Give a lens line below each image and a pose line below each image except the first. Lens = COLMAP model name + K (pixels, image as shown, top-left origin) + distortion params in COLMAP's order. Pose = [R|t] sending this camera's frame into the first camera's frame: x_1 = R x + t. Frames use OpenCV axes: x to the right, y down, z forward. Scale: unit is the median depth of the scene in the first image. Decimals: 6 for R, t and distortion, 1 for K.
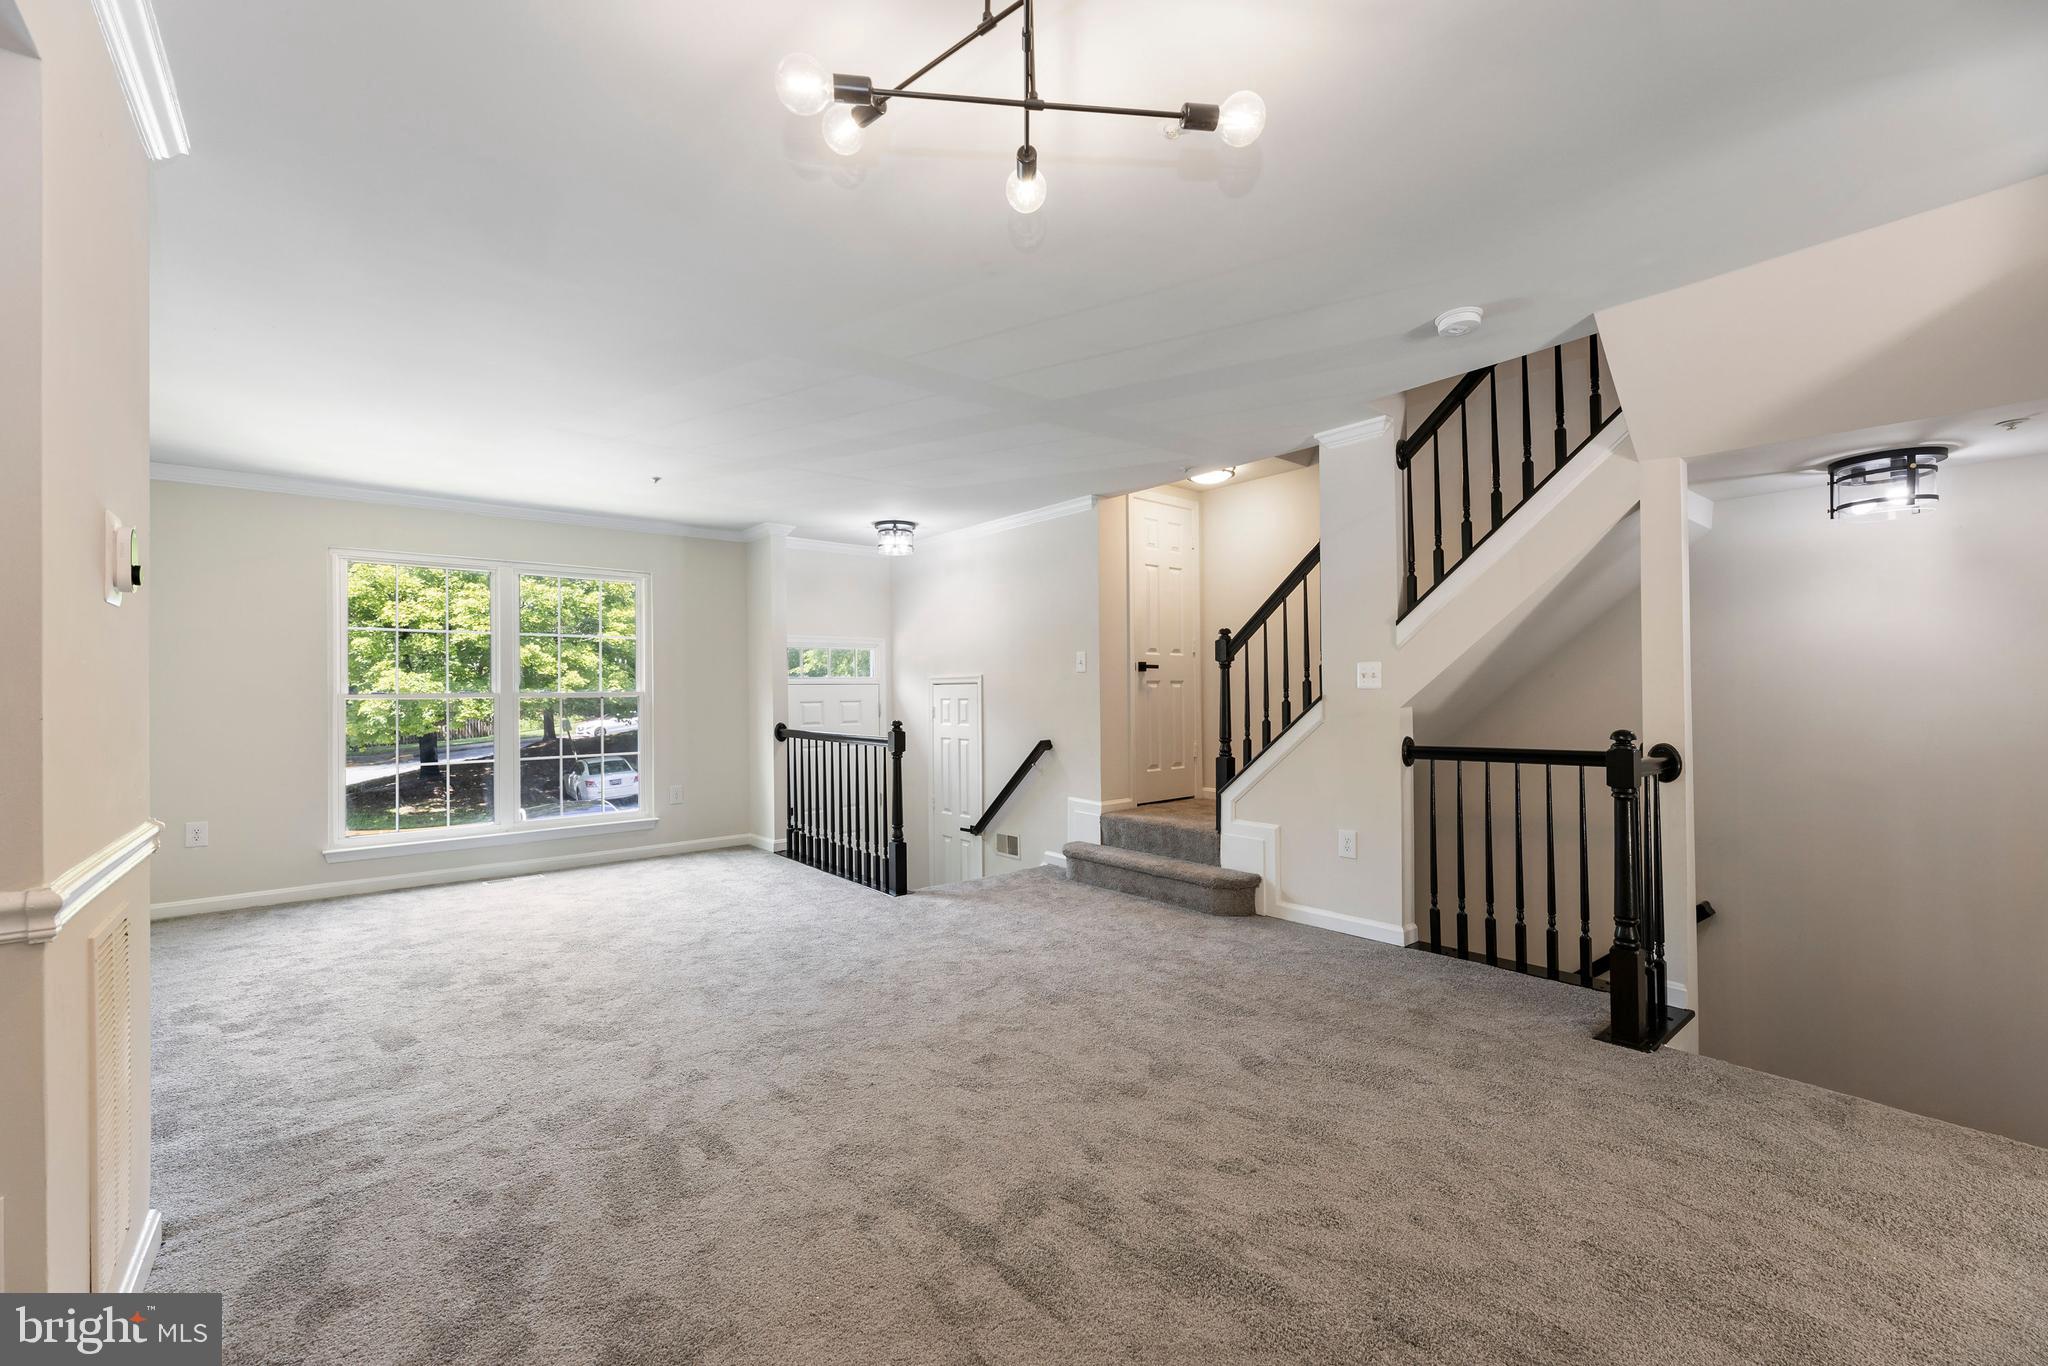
lens RADIAL K [[818.5, 0, 1026.9], [0, 818.5, 687.4], [0, 0, 1]] dist [0.012303, -0.000260]
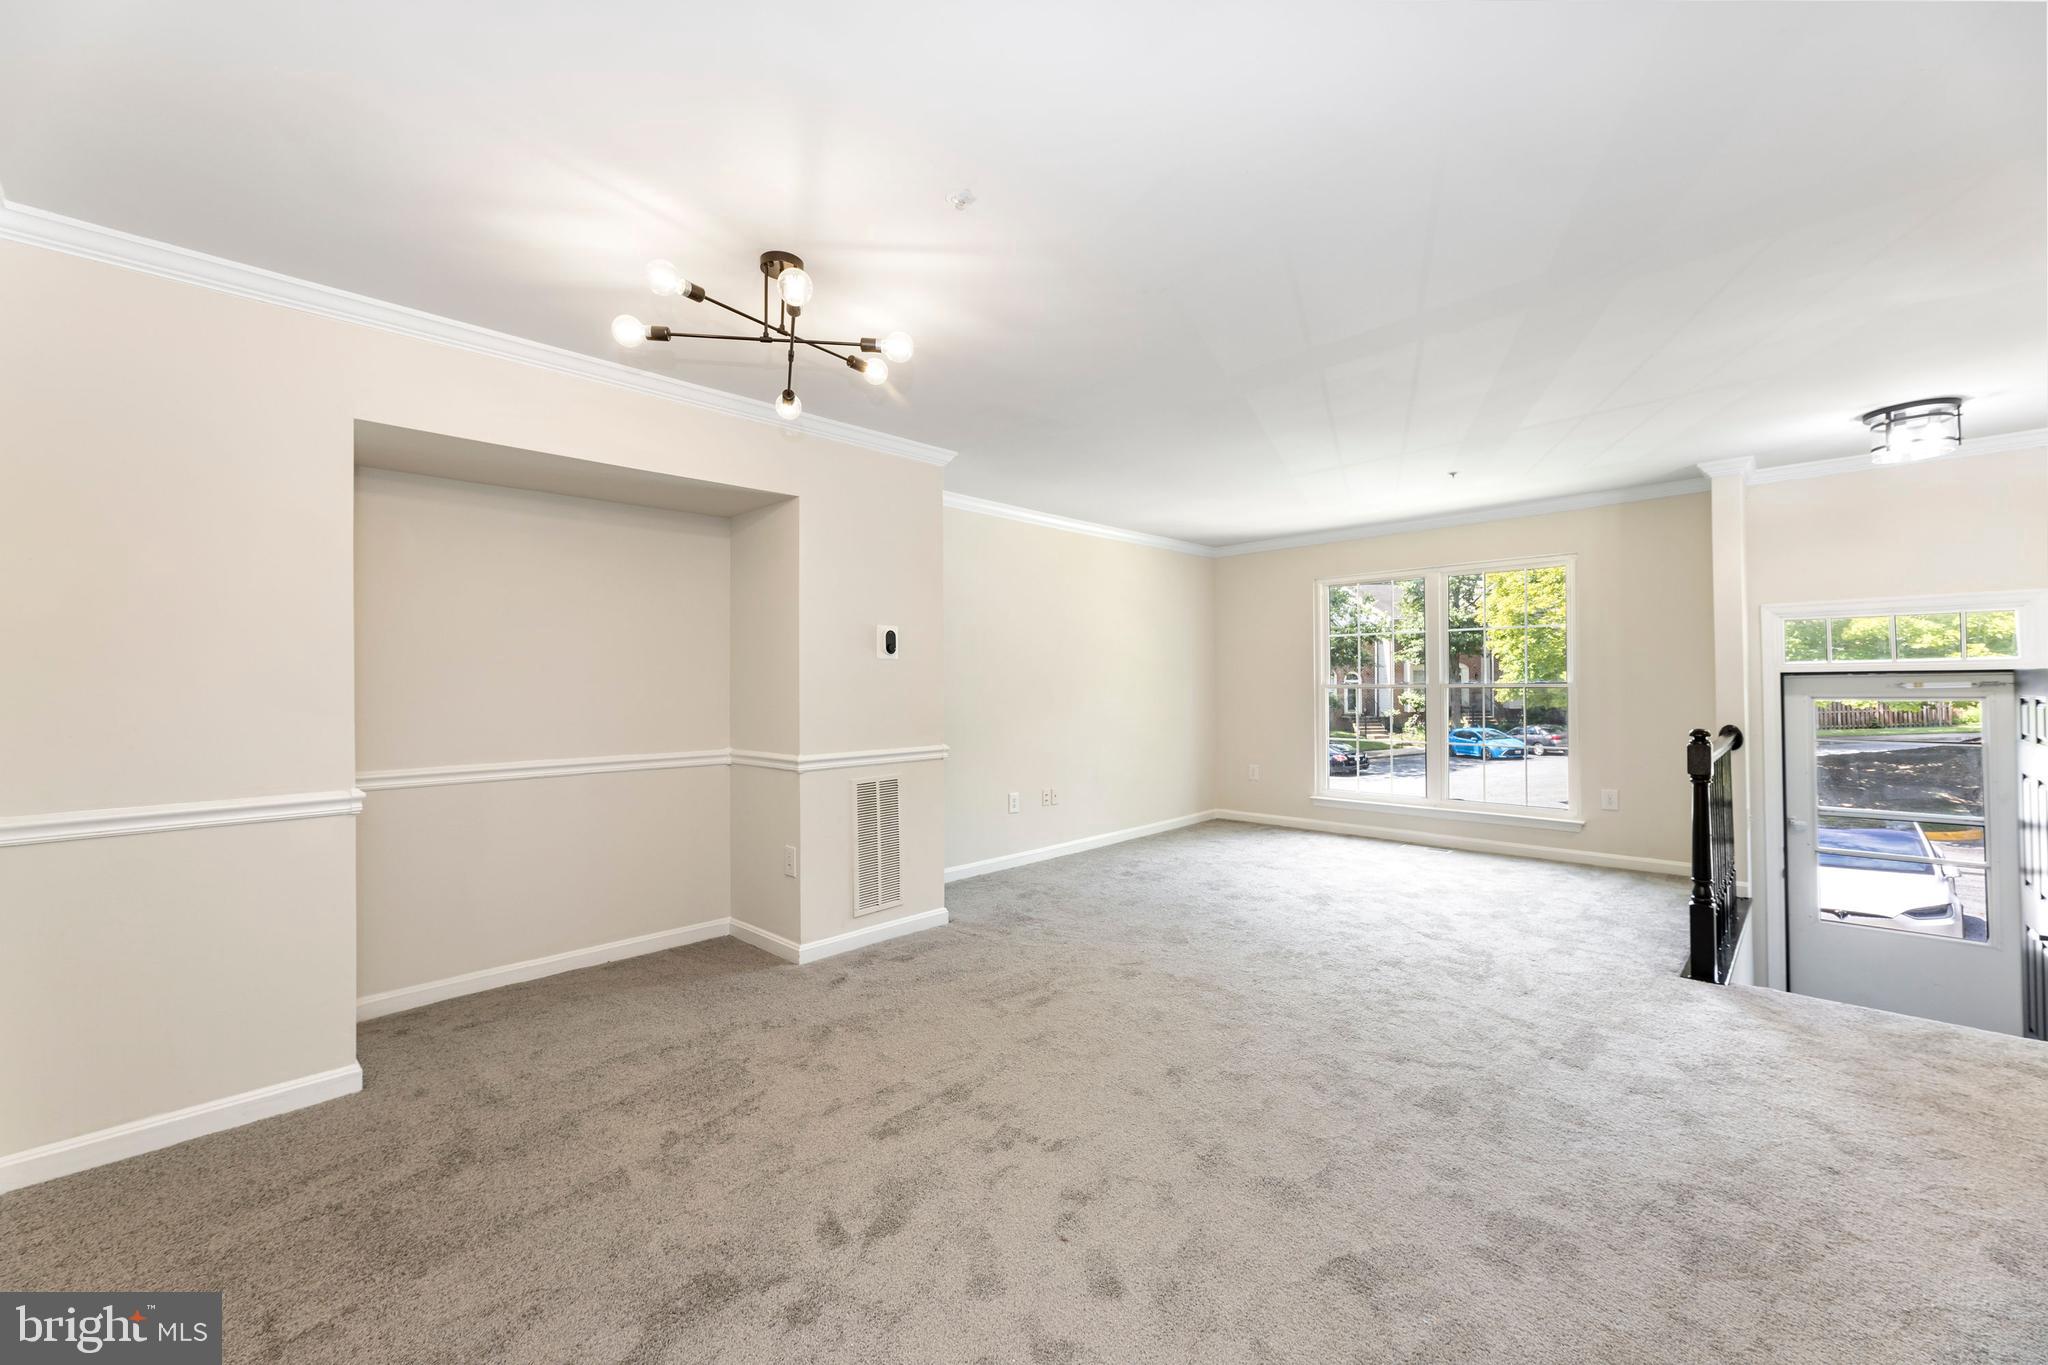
lens RADIAL K [[818.5, 0, 1022.3], [0, 818.5, 680.6], [0, 0, 1]] dist [0.012303, -0.000260]
pose [[0.111357, 0.000023, -0.993780, 0.630565], [0.014221, 0.999898, 0.001617, -0.012529], [0.993679, -0.014312, 0.111345, 0.467608]]
